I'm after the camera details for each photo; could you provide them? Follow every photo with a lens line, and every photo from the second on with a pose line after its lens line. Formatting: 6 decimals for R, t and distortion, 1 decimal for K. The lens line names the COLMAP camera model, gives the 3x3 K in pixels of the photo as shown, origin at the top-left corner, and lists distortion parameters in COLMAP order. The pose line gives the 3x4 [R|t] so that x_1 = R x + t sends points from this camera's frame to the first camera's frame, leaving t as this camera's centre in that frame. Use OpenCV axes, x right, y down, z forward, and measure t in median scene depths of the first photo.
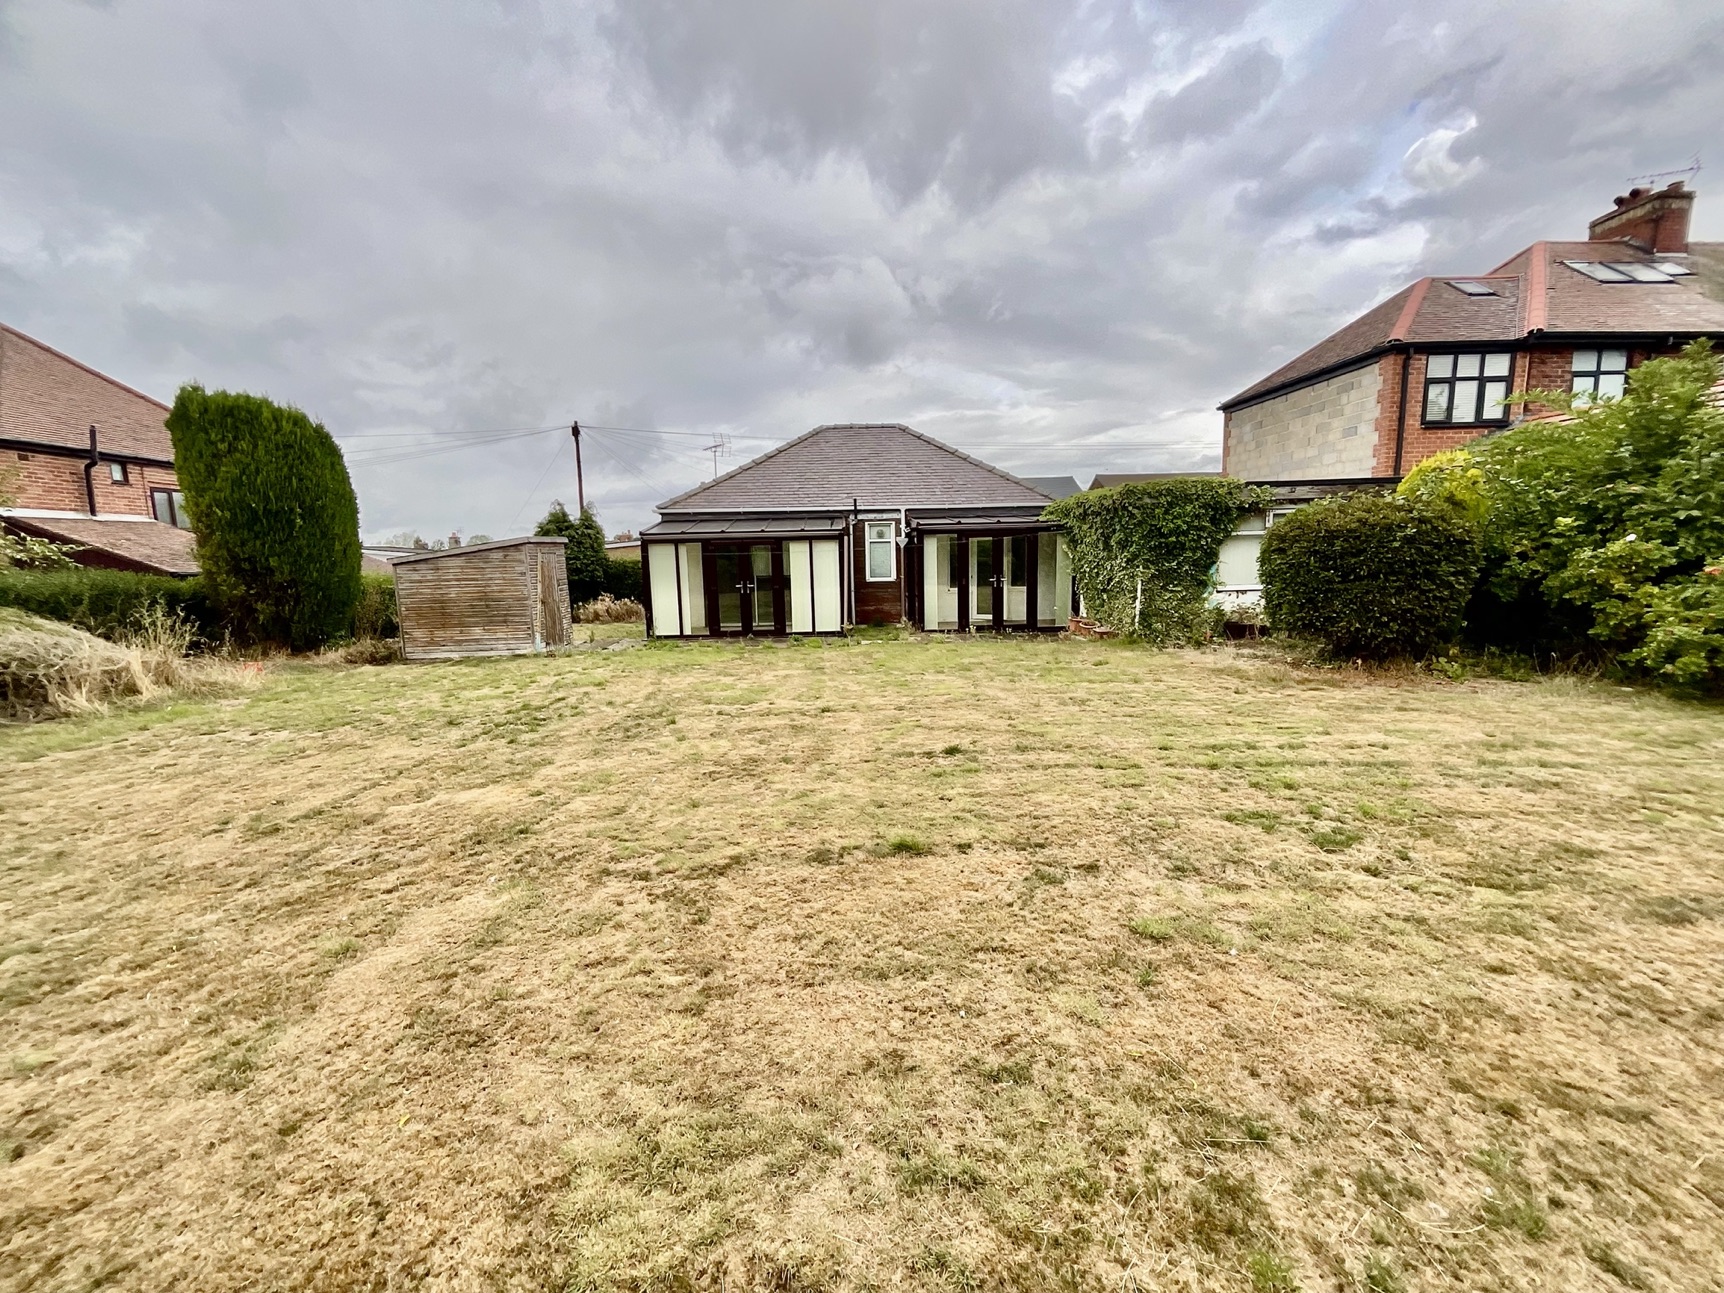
lens RADIAL K [[695.1, 0, 862.0], [0, 695.1, 646.5], [0, 0, 1]] dist [-0.001353, 0.000616]
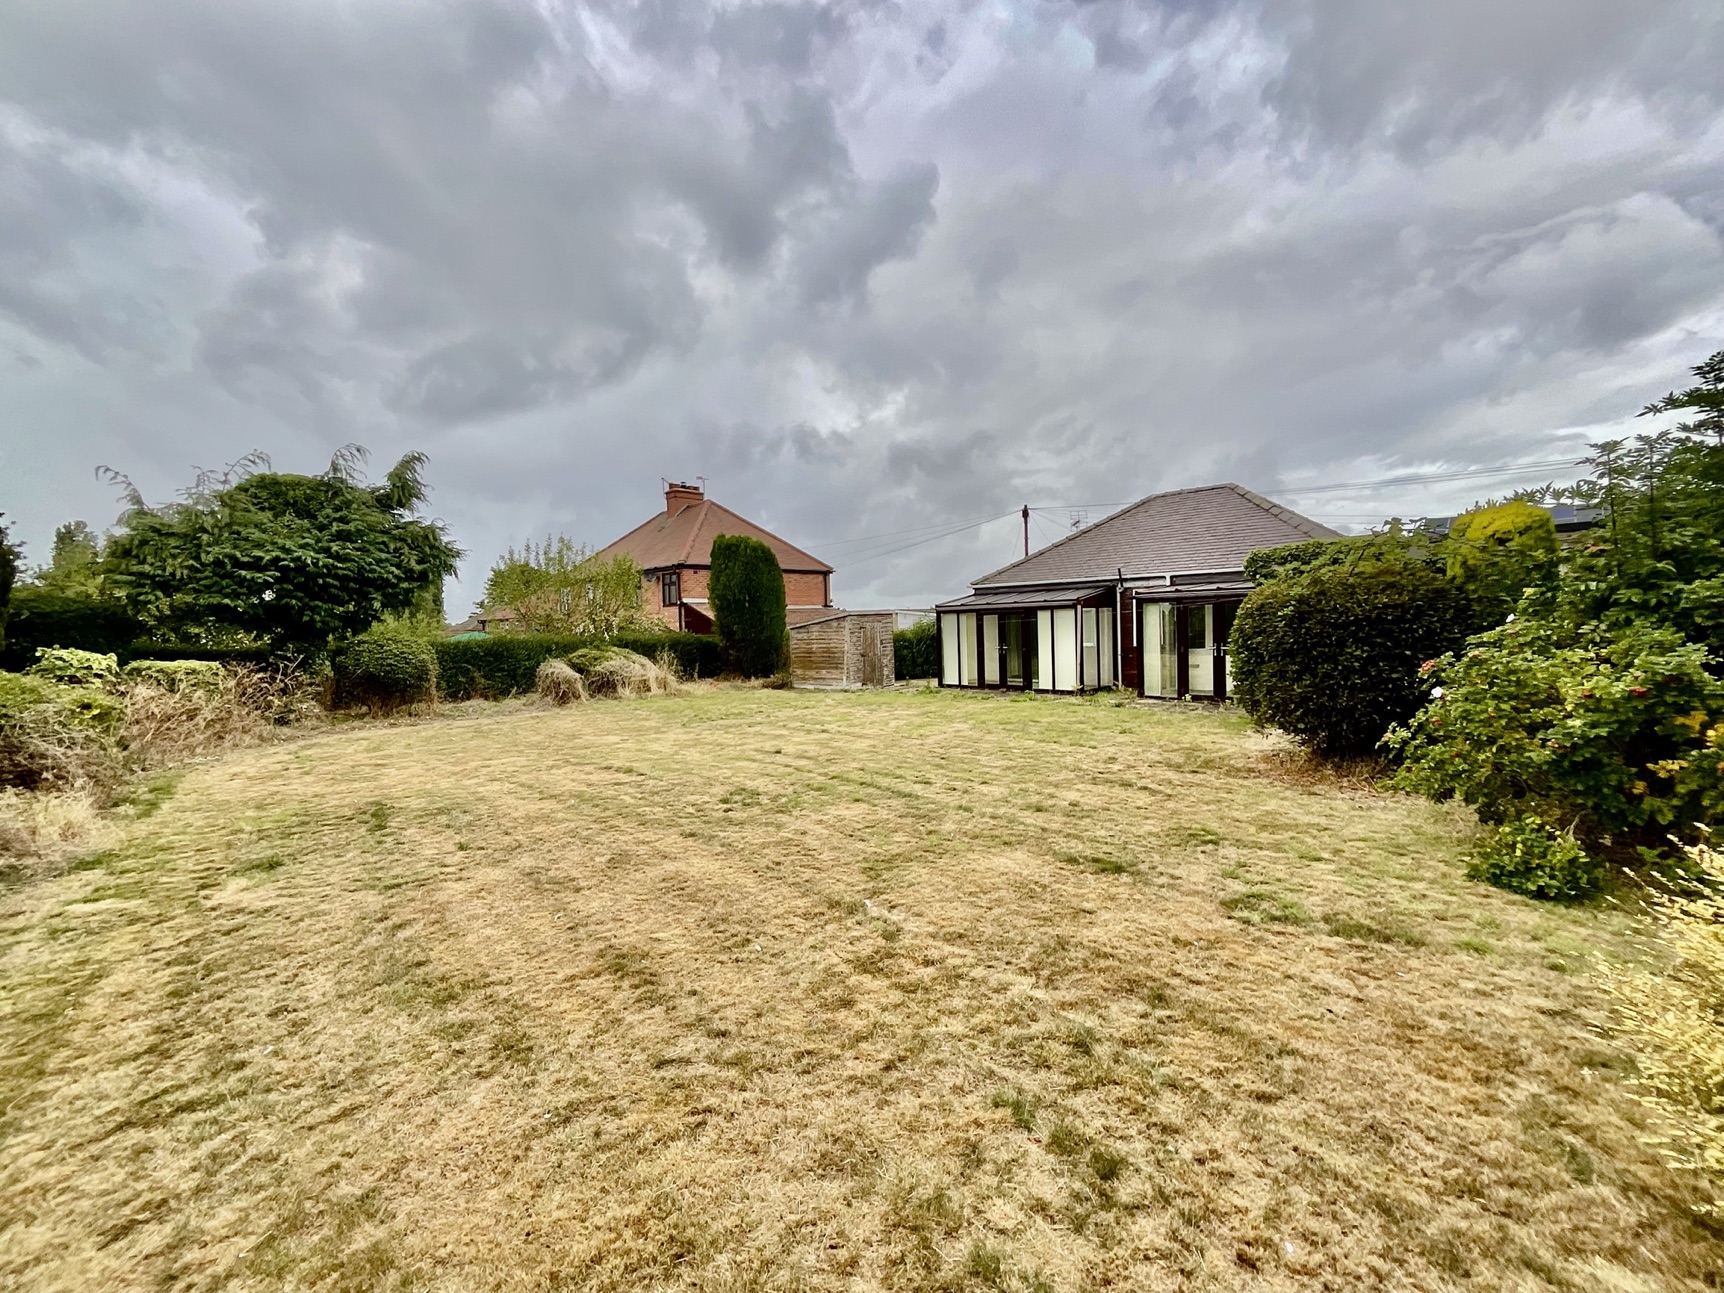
lens RADIAL K [[700.9, 0, 866.3], [0, 700.9, 640.5], [0, 0, 1]] dist [-0.000637, 0.000095]
pose [[0.694157, 0.019723, -0.719553, 0.548136], [-0.082300, 0.995244, -0.052116, -0.017102], [0.715103, 0.095396, 0.692479, -0.010007]]
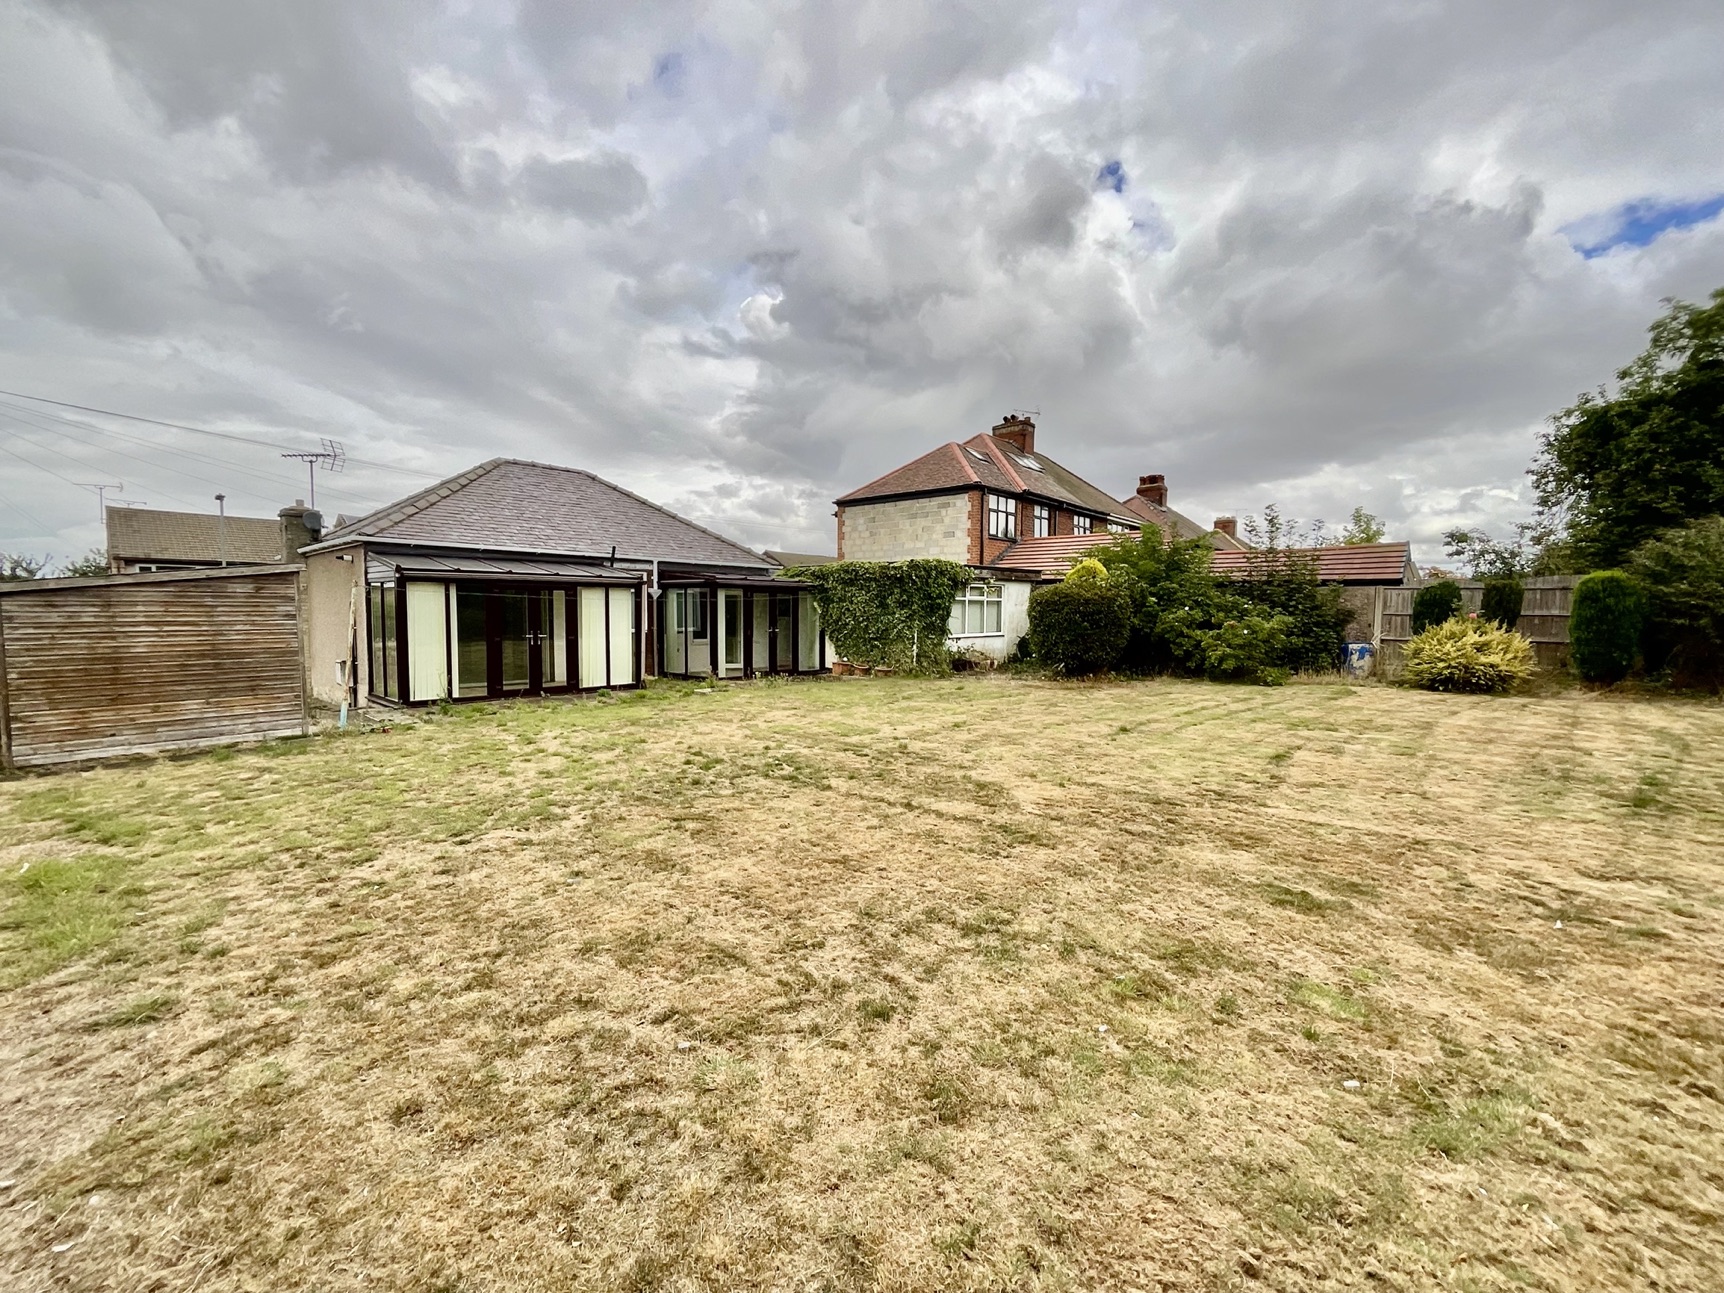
lens RADIAL K [[698.2, 0, 892.6], [0, 698.2, 674.2], [0, 0, 1]] dist [-0.010641, -0.000150]
pose [[0.666604, -0.040269, 0.744324, -0.522098], [0.076448, 0.996968, -0.014529, 0.005584], [-0.741482, 0.066587, 0.667661, 0.101101]]
